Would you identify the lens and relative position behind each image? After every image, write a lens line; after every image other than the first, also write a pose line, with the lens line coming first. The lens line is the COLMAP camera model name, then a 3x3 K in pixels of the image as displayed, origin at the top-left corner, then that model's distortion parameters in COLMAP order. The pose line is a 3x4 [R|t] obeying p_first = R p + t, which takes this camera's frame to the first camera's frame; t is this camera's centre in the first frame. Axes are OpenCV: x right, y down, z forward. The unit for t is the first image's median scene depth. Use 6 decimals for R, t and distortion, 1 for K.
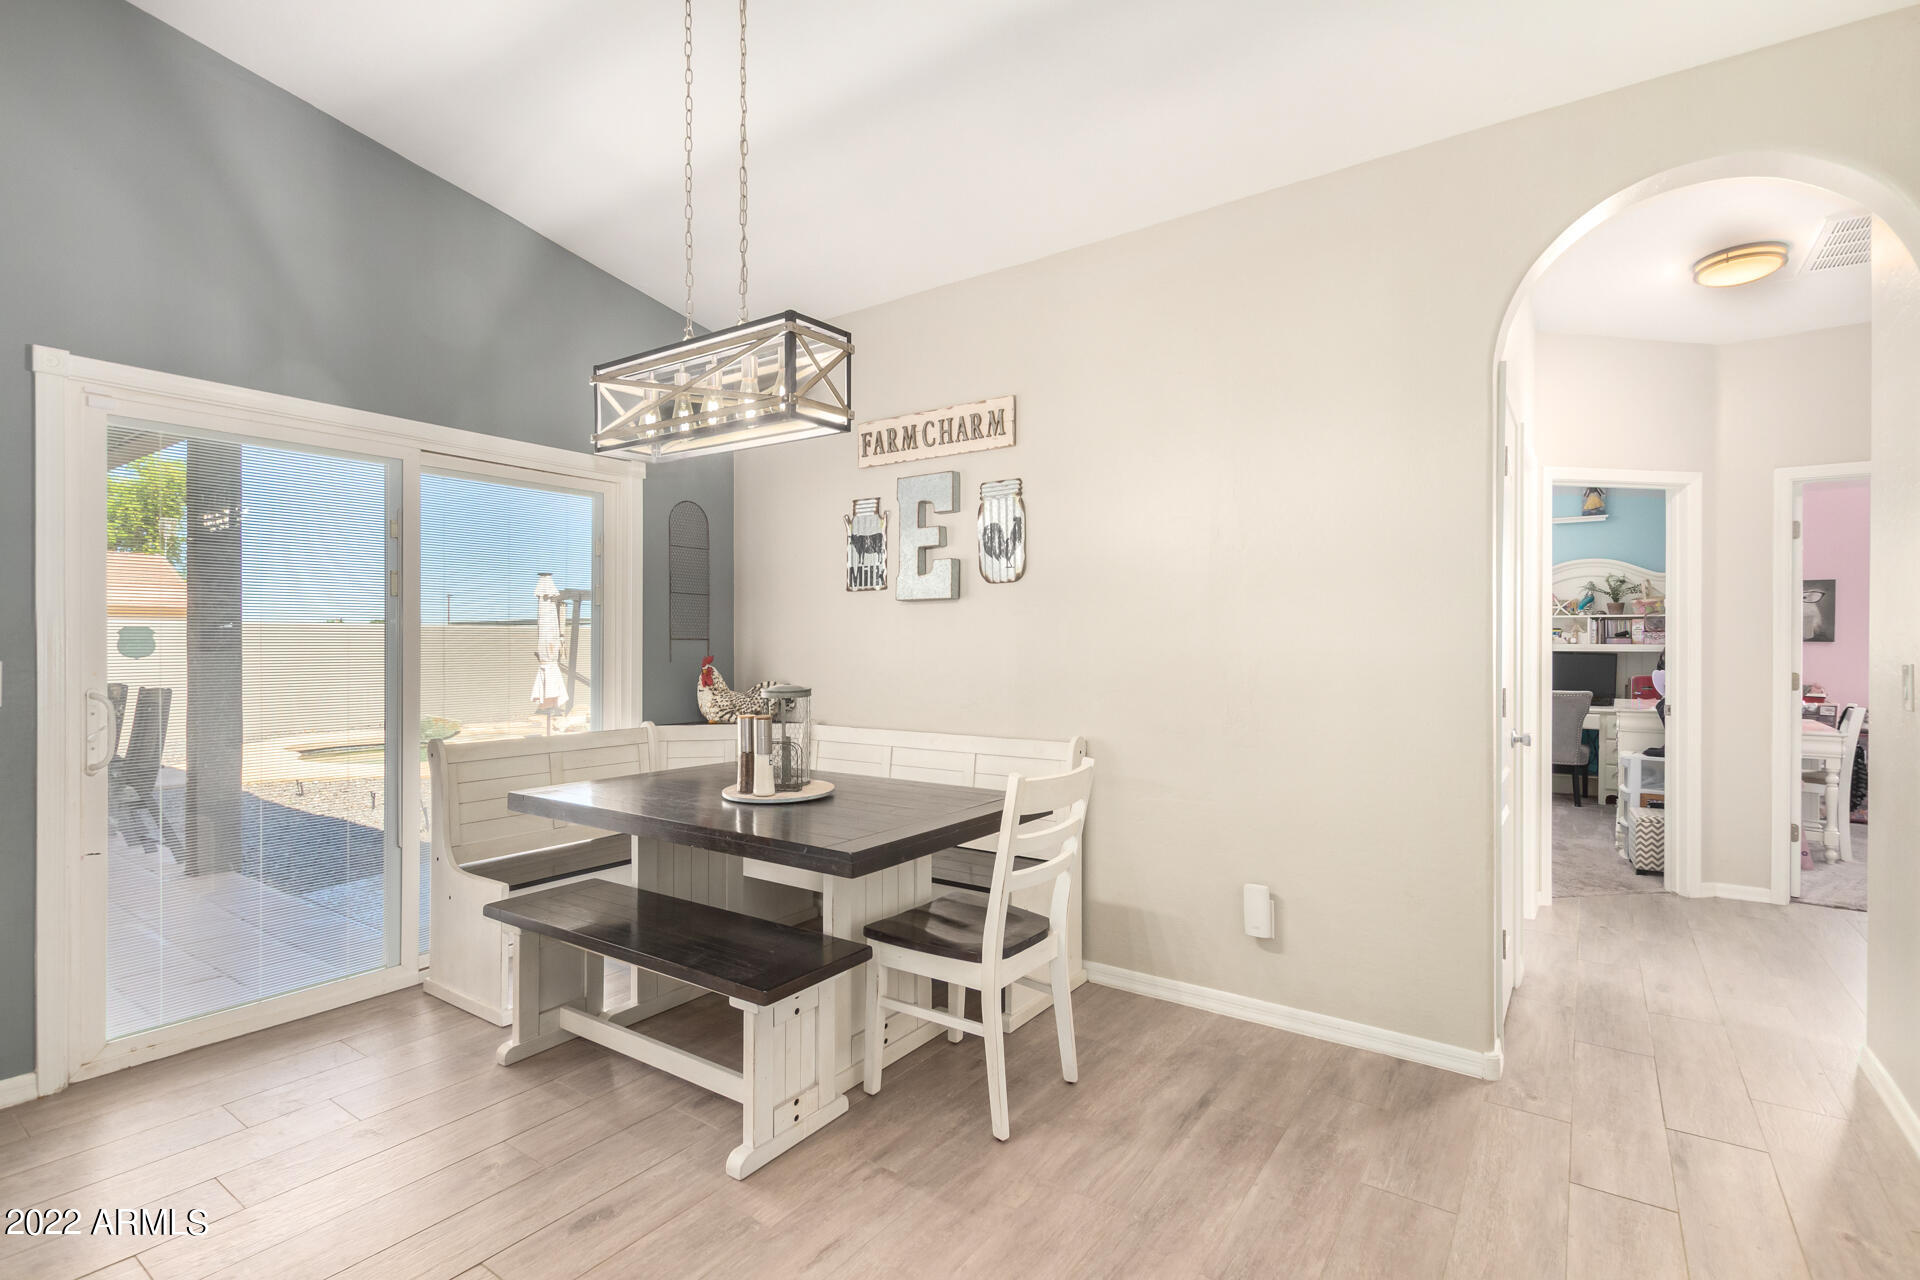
lens RADIAL K [[901.2, 0, 959.8], [0, 901.2, 646.1], [0, 0, 1]] dist [0.001742, 0.000358]
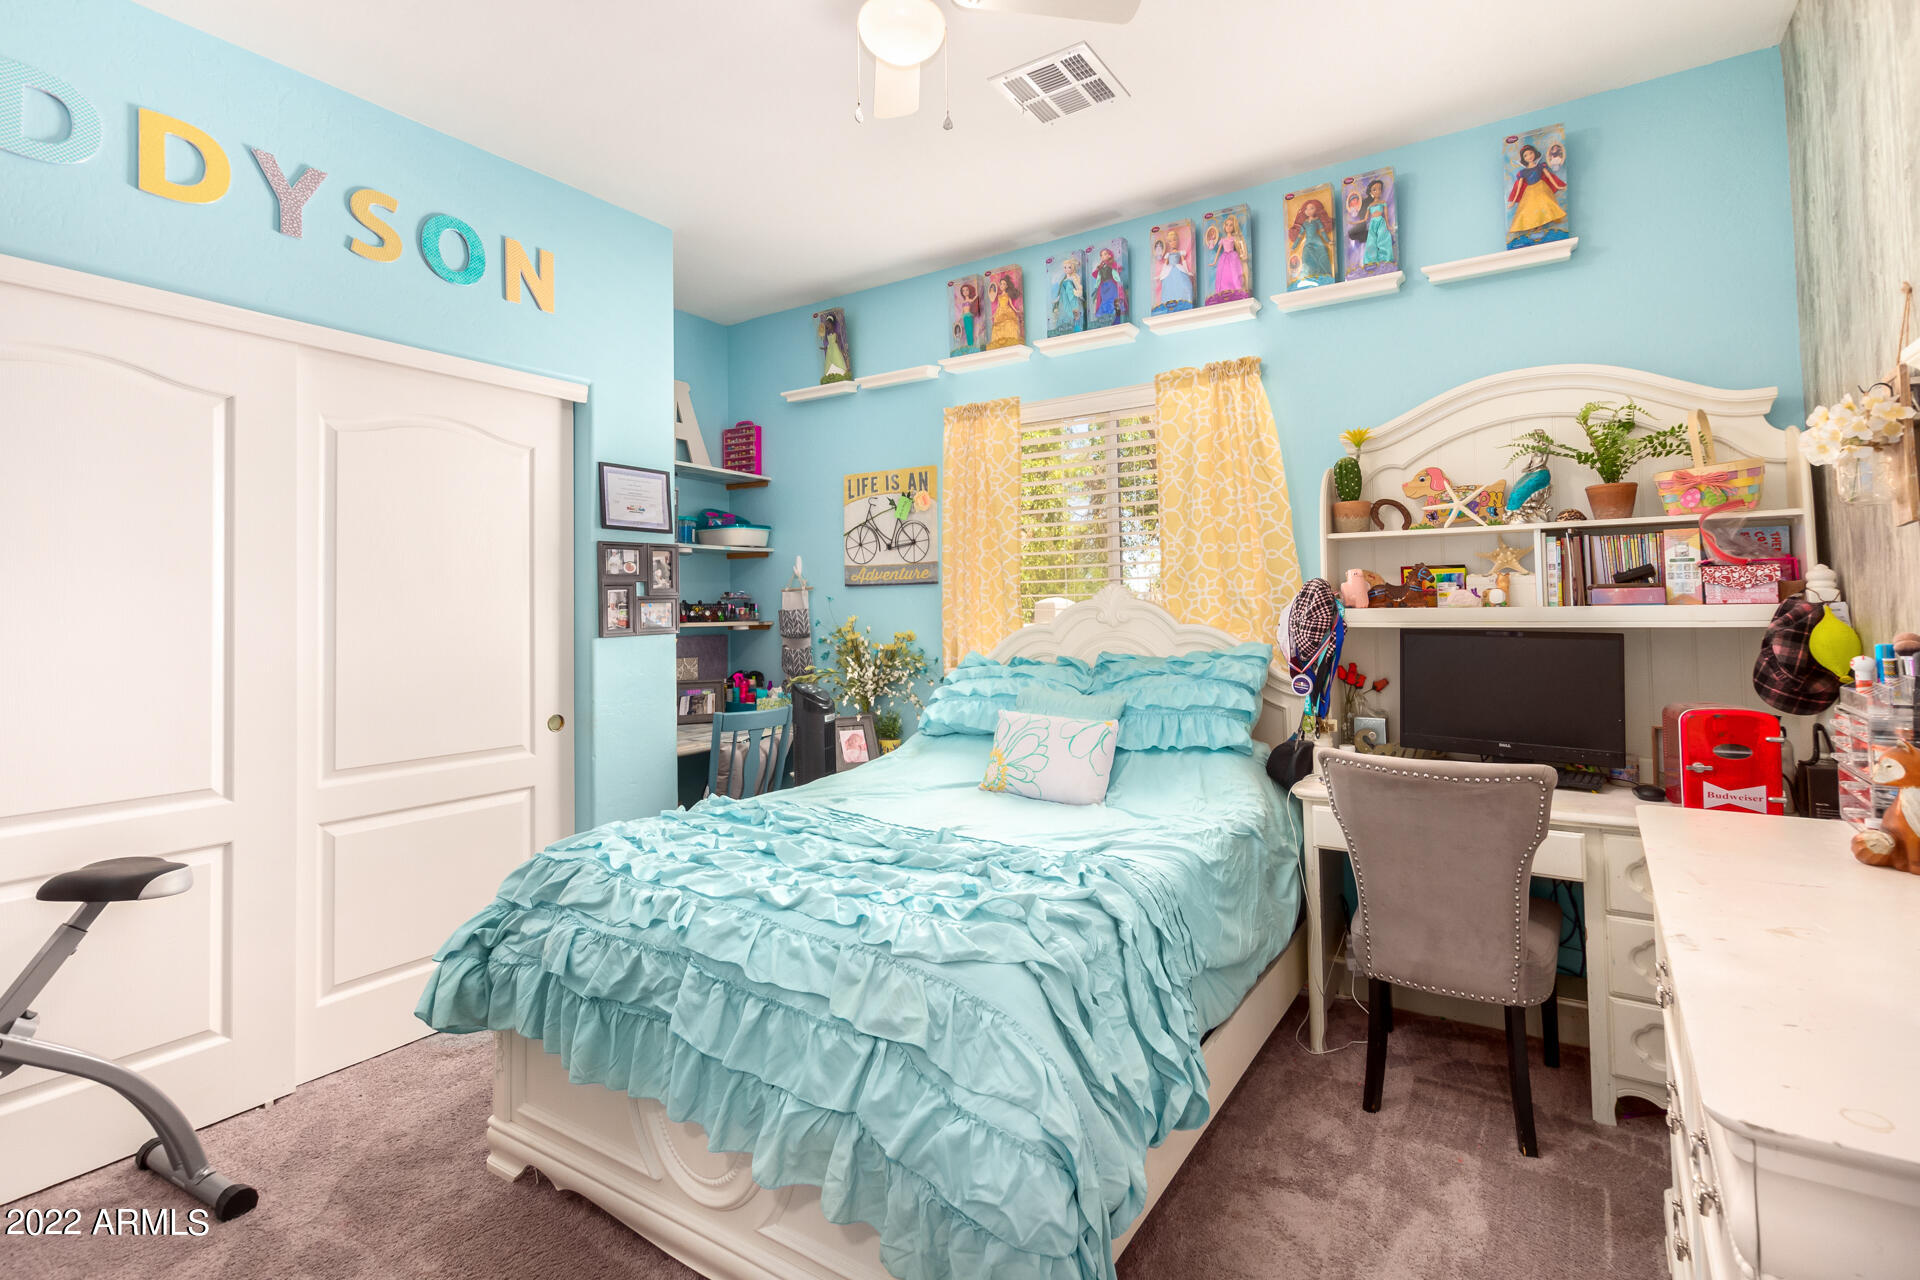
lens RADIAL K [[901.2, 0, 968.5], [0, 901.2, 579.4], [0, 0, 1]] dist [0.001742, 0.000358]
pose [[0.999238, -0.013704, 0.036558, 0.795463], [0.015398, 0.998801, -0.046467, 0.000190], [-0.035878, 0.046994, 0.998251, 1.131162]]
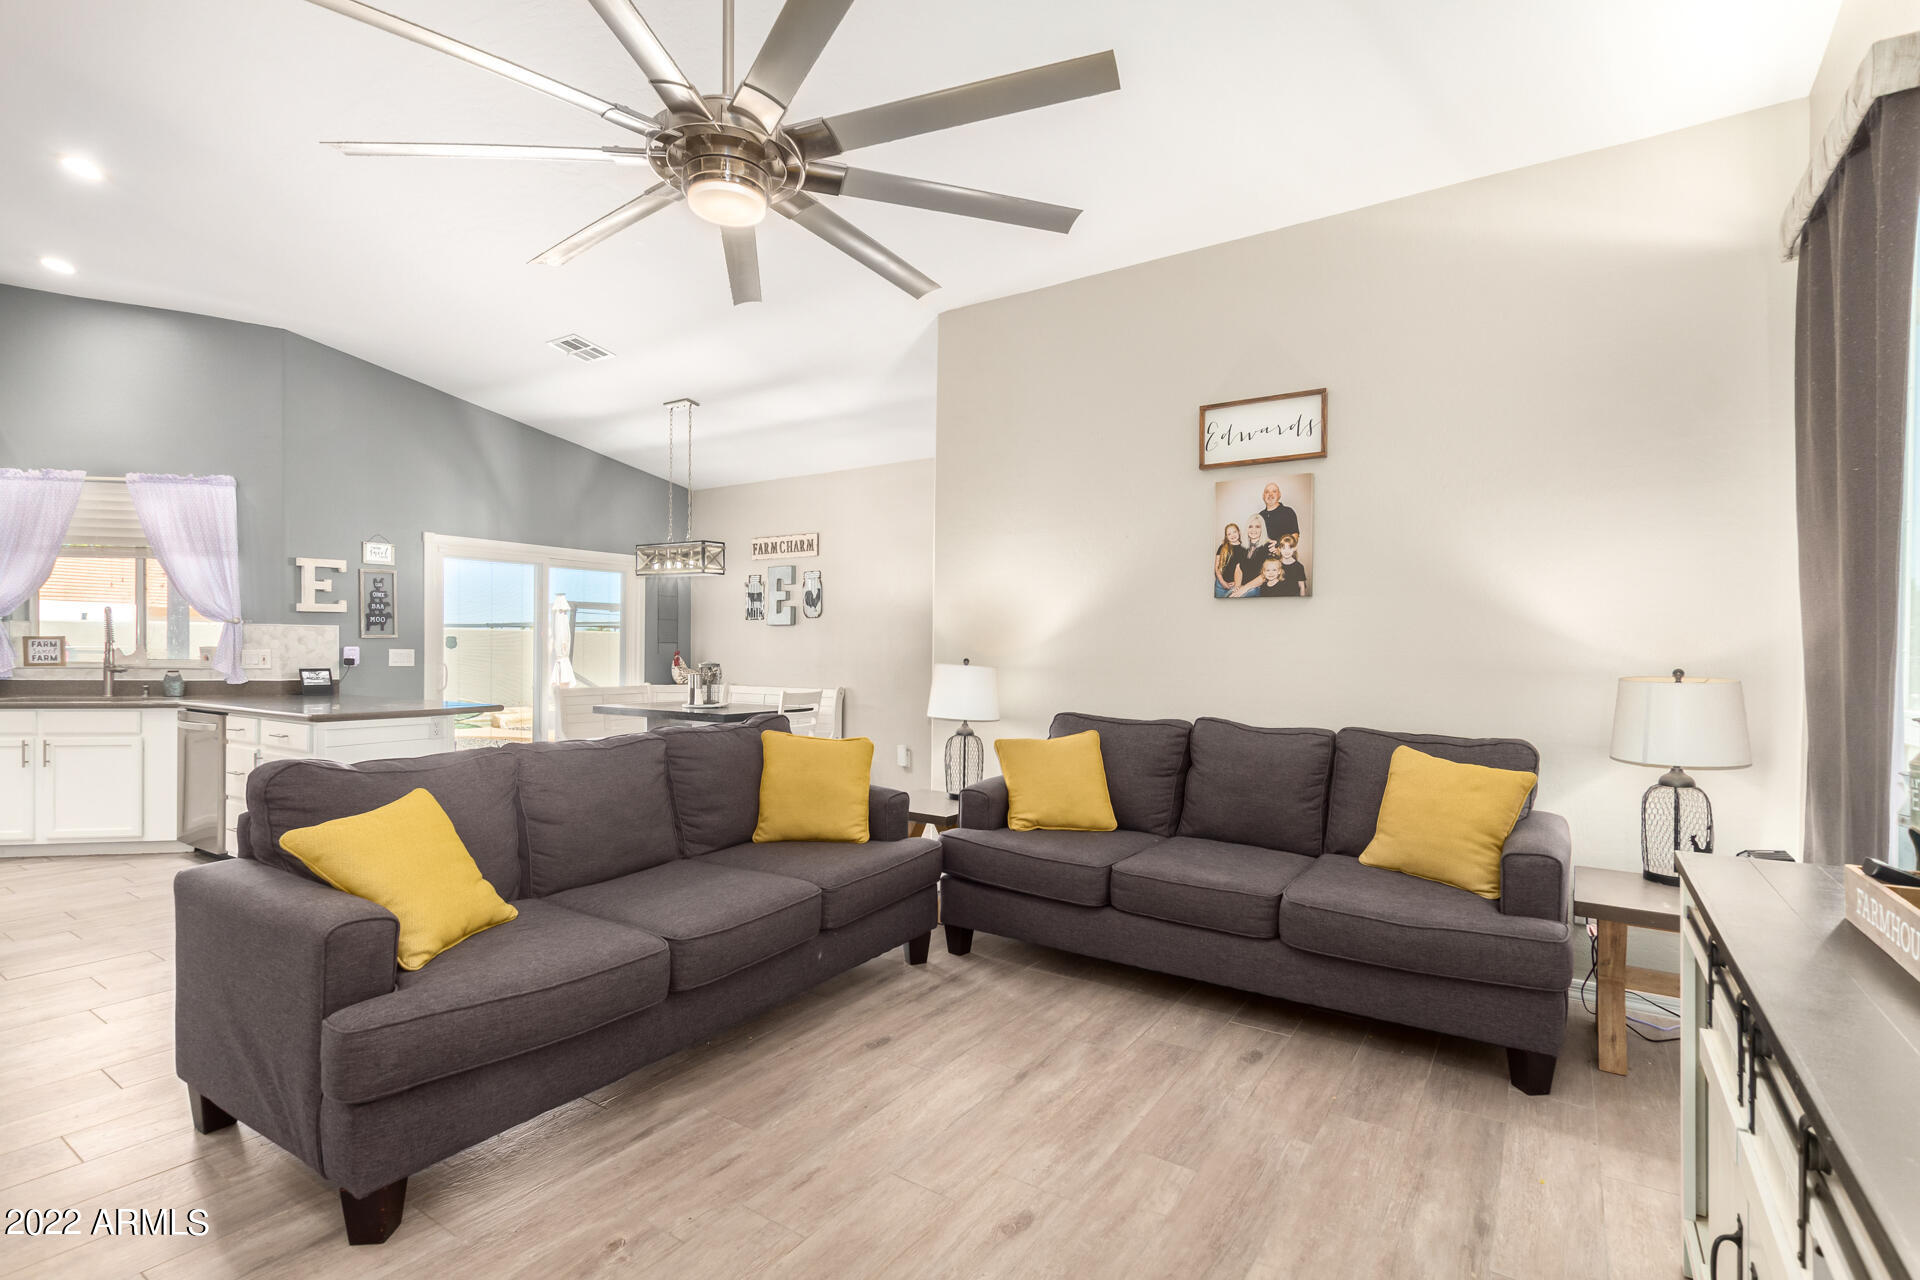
lens RADIAL K [[901.2, 0, 959.6], [0, 901.2, 649.8], [0, 0, 1]] dist [0.001742, 0.000358]
pose [[0.999528, 0.005899, 0.030134, 0.280636], [-0.005918, 0.999982, 0.000537, 0.002973], [-0.030130, -0.000715, 0.999546, -0.994976]]
